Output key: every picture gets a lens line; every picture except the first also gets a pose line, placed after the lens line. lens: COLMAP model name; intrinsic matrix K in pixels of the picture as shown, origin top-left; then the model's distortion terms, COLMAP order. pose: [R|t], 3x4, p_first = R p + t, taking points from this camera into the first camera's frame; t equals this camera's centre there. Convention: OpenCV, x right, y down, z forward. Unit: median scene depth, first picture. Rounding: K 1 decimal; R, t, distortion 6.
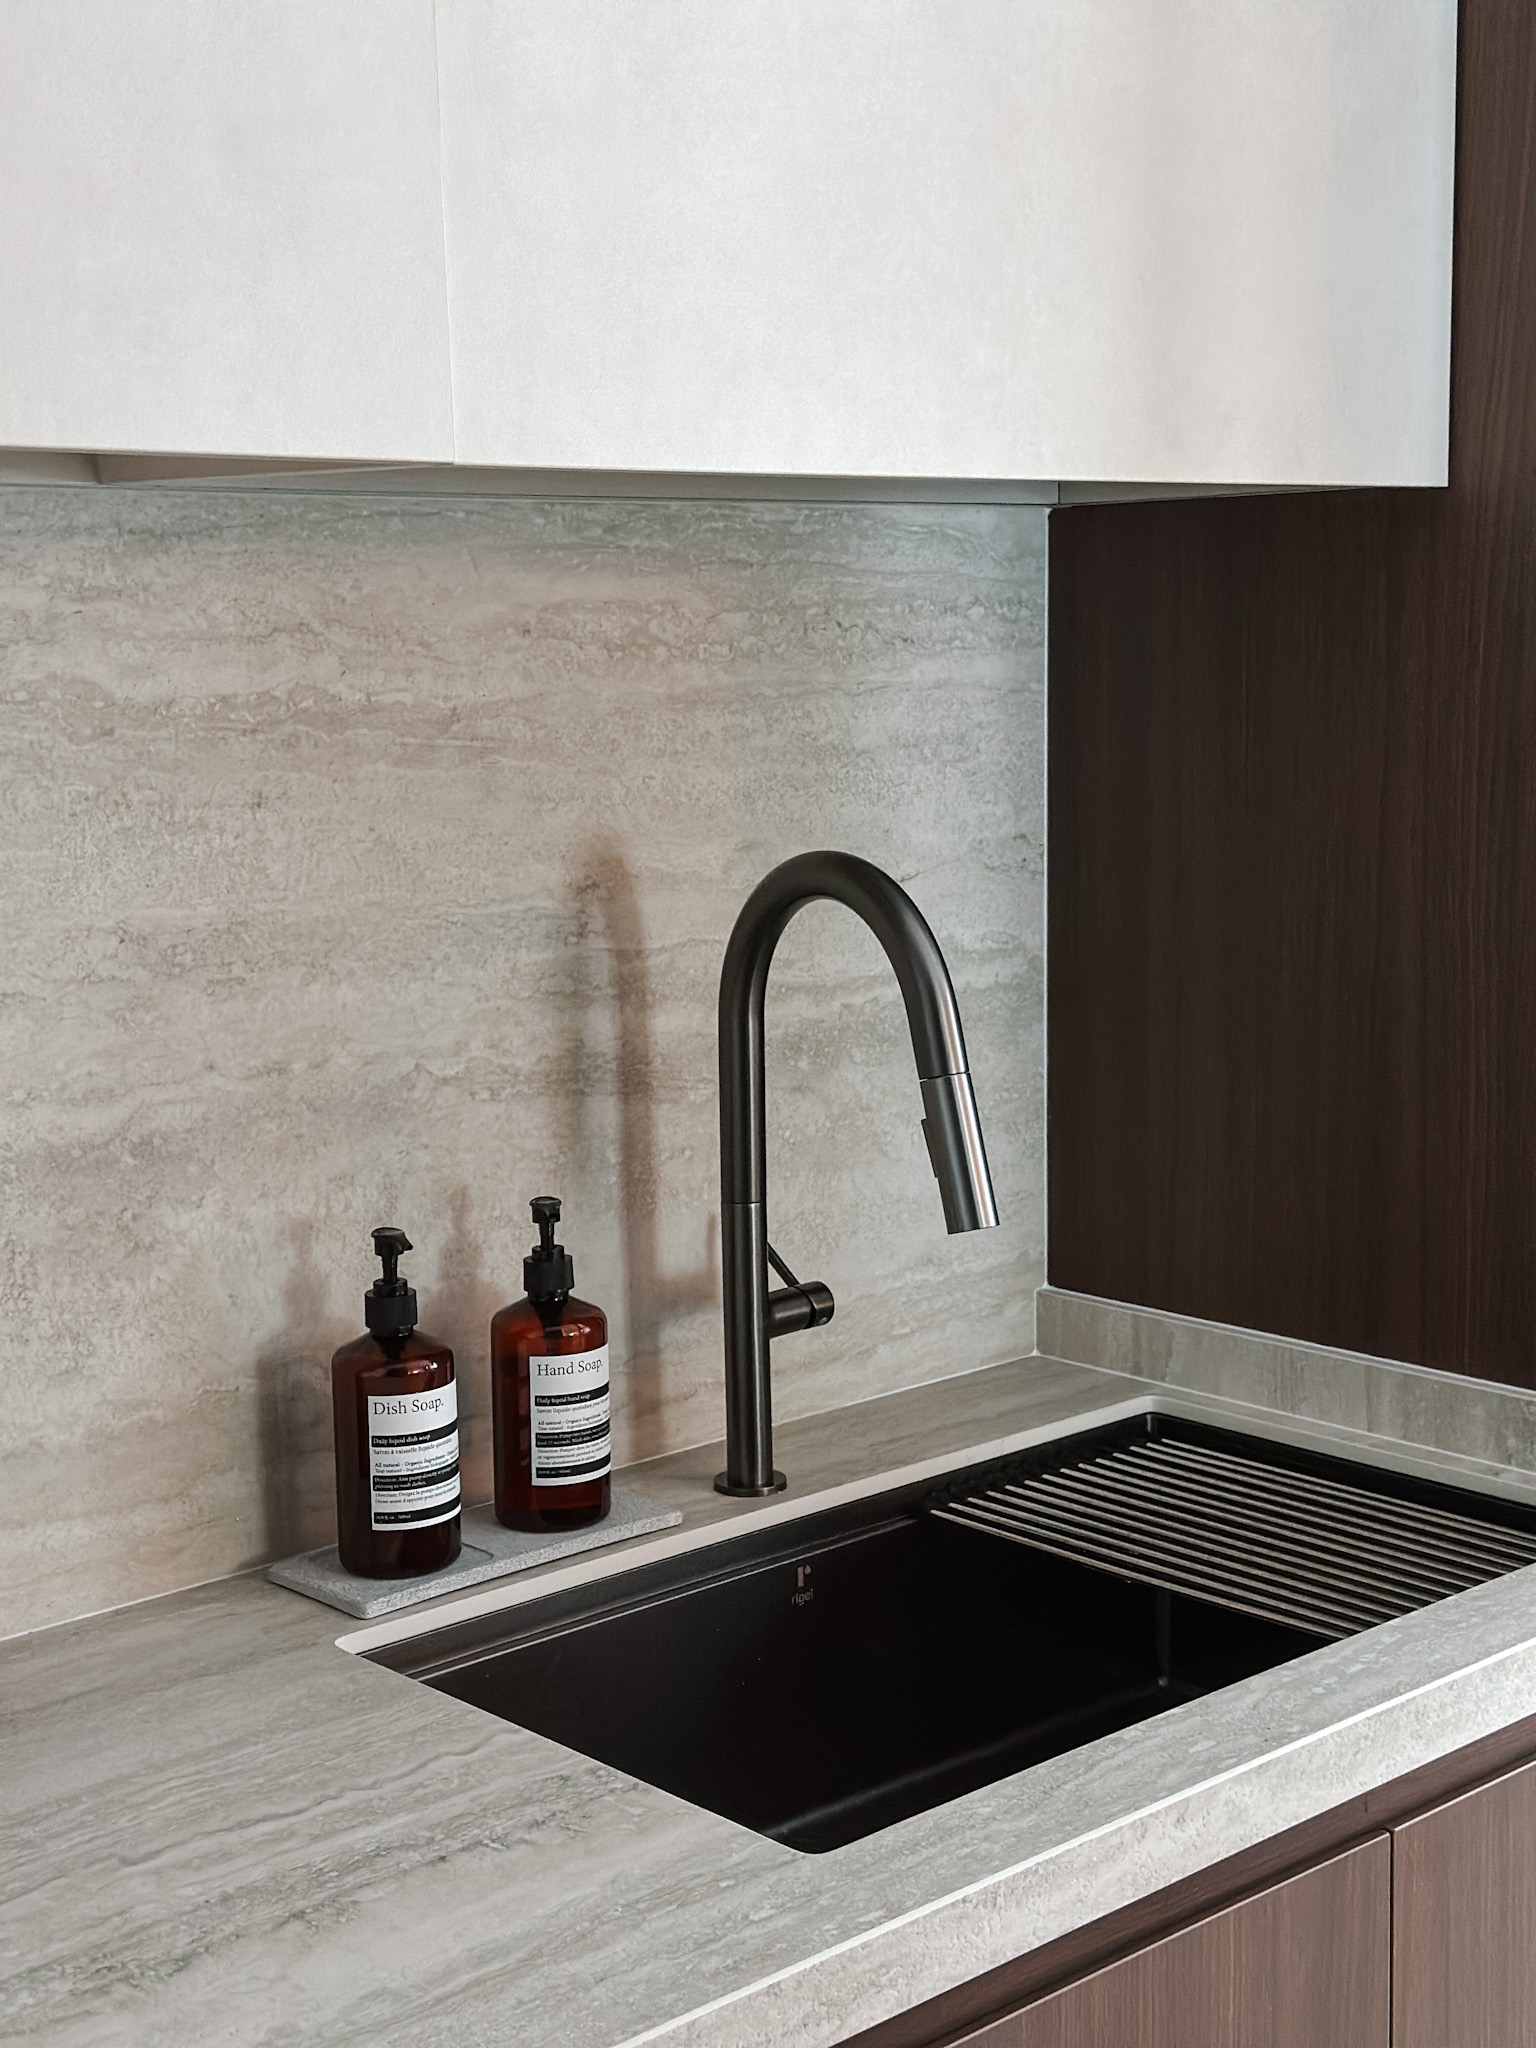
lens RADIAL K [[2964.1, 0, 768.0], [0, 2964.1, 1024.0], [0, 0, 1]] dist [0.149780, 0.032541]
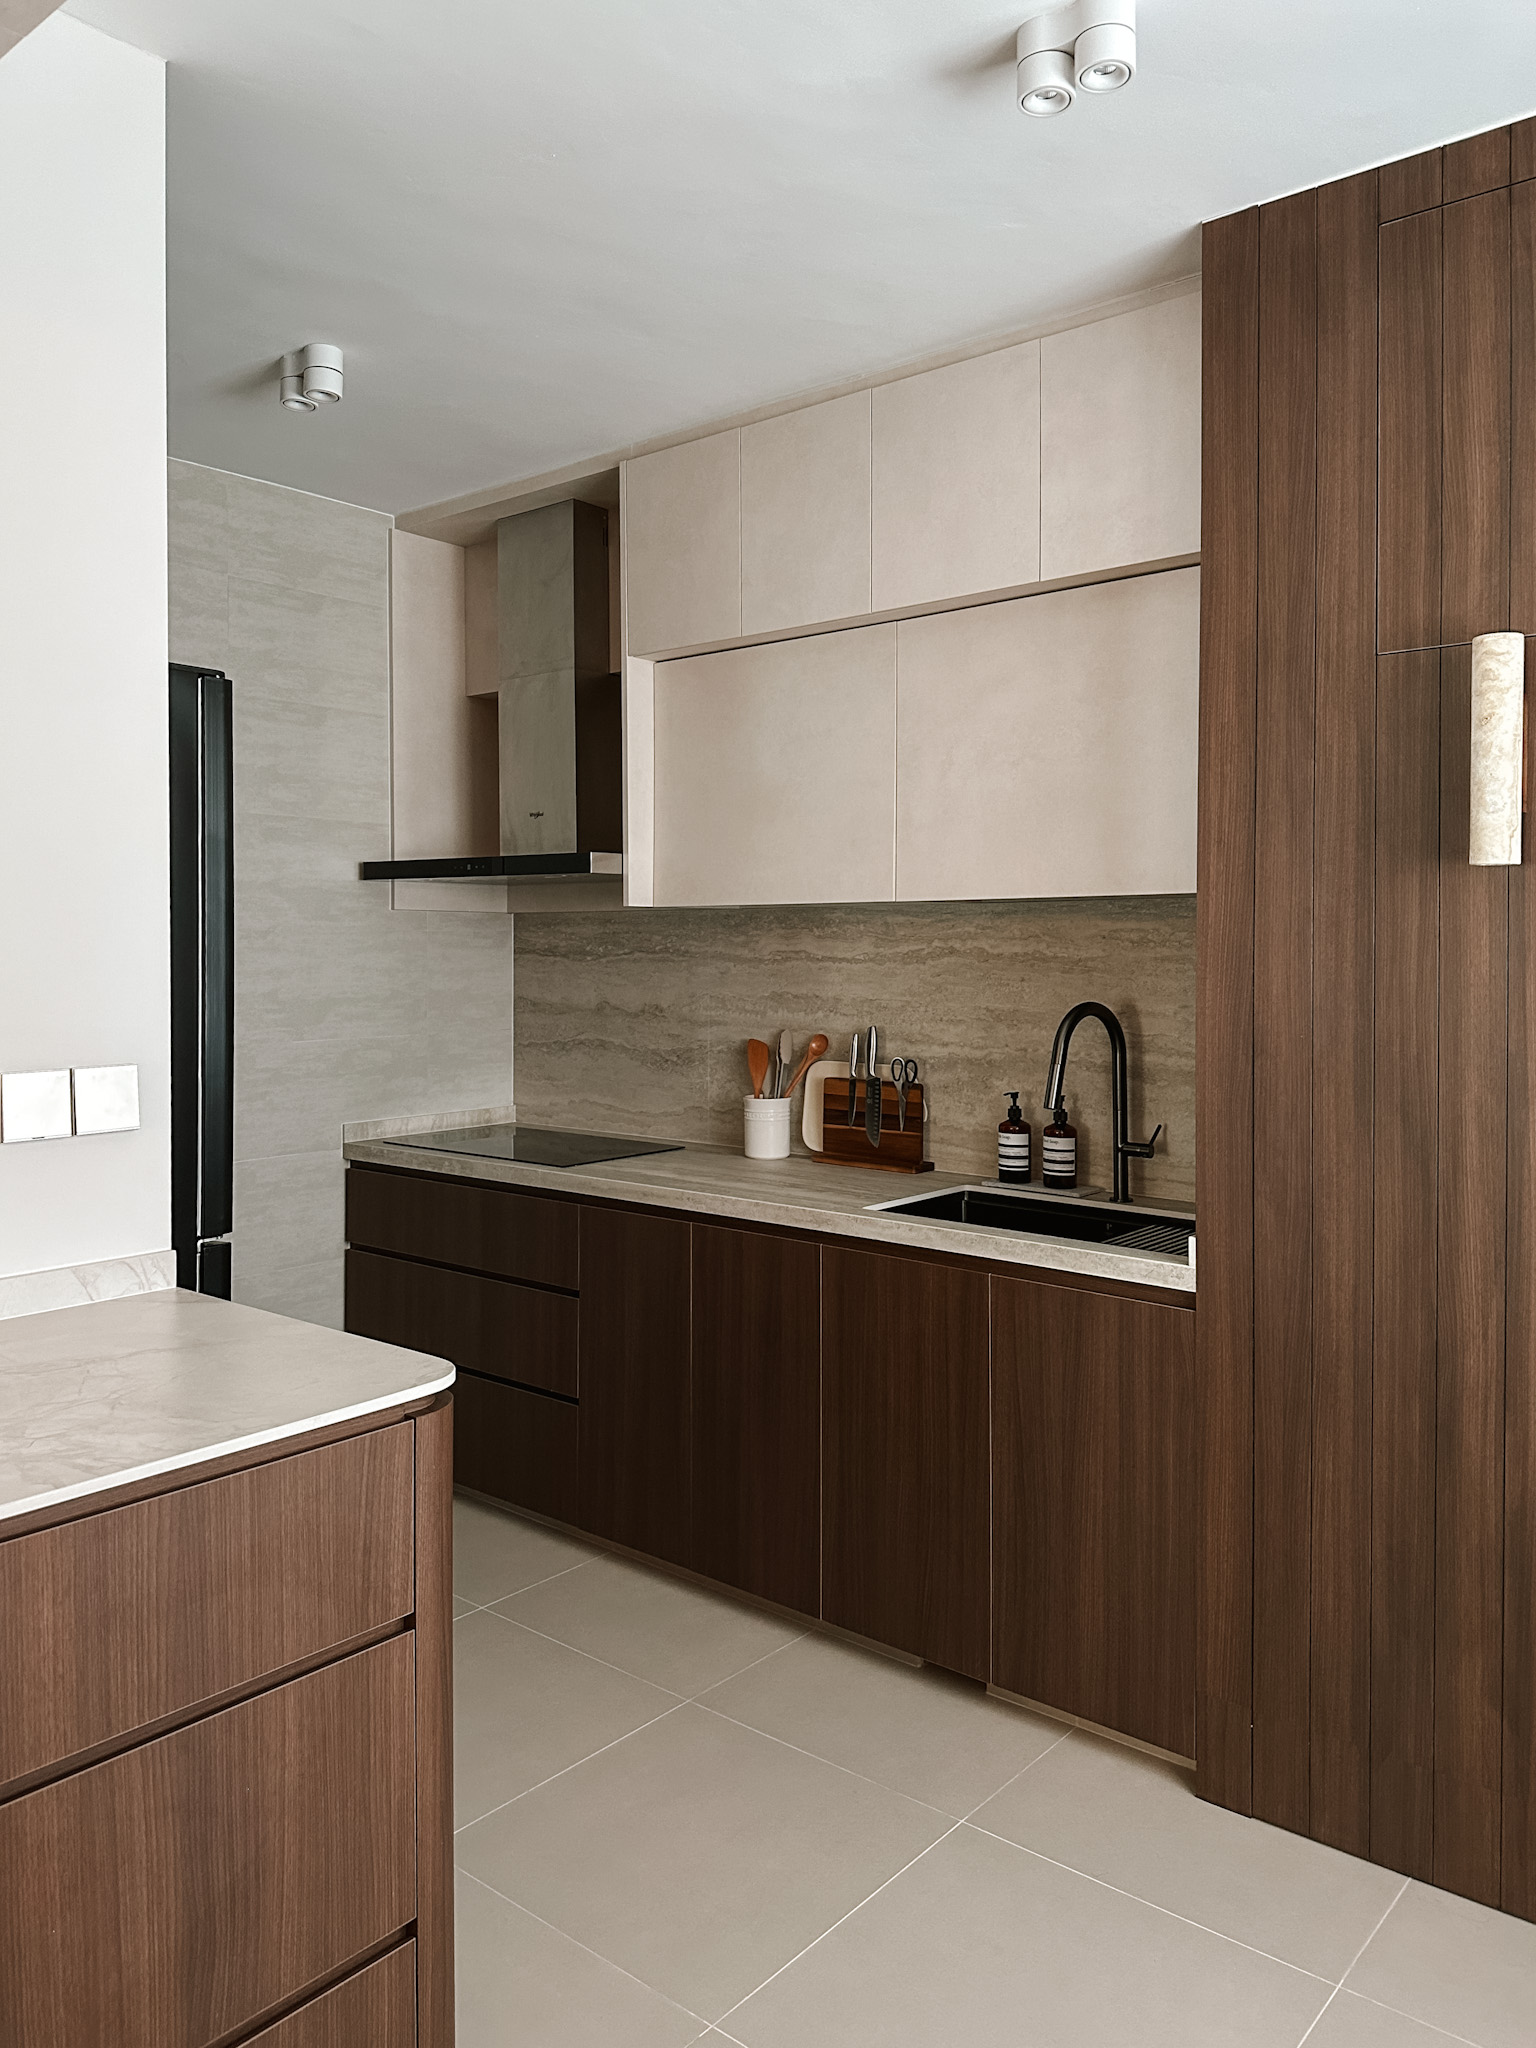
lens RADIAL K [[1477.2, 0, 716.1], [0, 1477.2, 984.1], [0, 0, 1]] dist [0.128862, -0.181944]
pose [[0.086753, 0.039617, -0.995442, 1.695993], [-0.140115, 0.989762, 0.027180, -0.064679], [0.986327, 0.137118, 0.091416, 0.419249]]
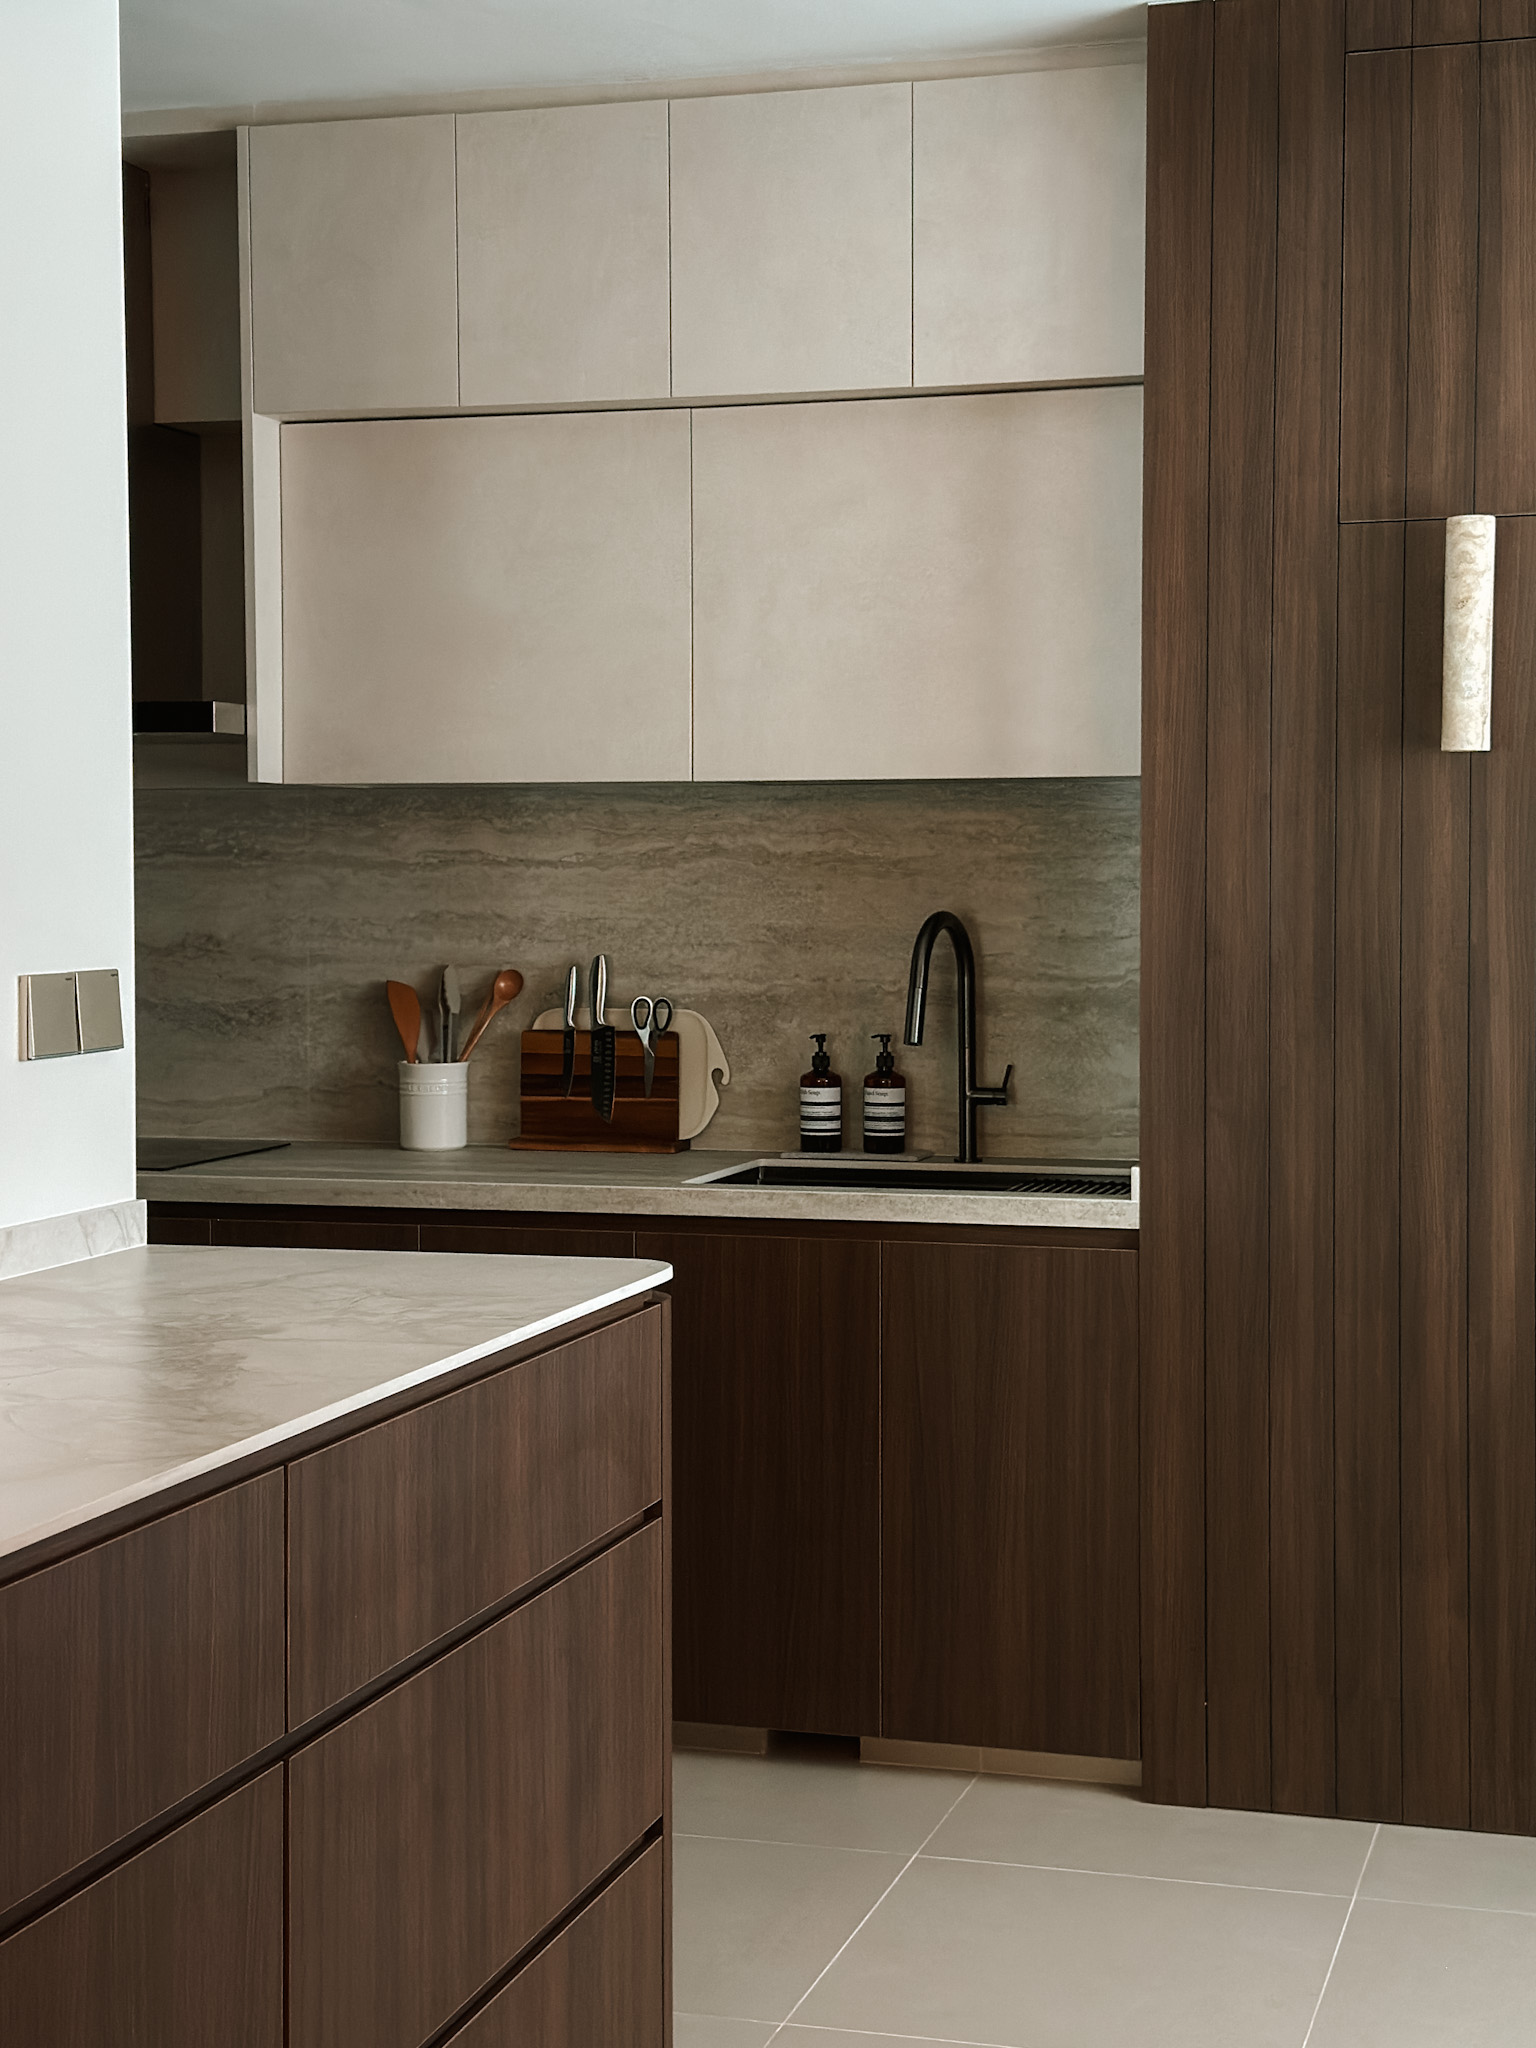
lens RADIAL K [[2964.1, 0, 768.0], [0, 2964.1, 1024.0], [0, 0, 1]] dist [0.149780, 0.032541]
pose [[0.482561, 0.058024, -0.873938, 2.337830], [-0.128784, 0.991659, -0.005271, 0.080060], [0.866342, 0.115092, 0.486009, -0.449807]]
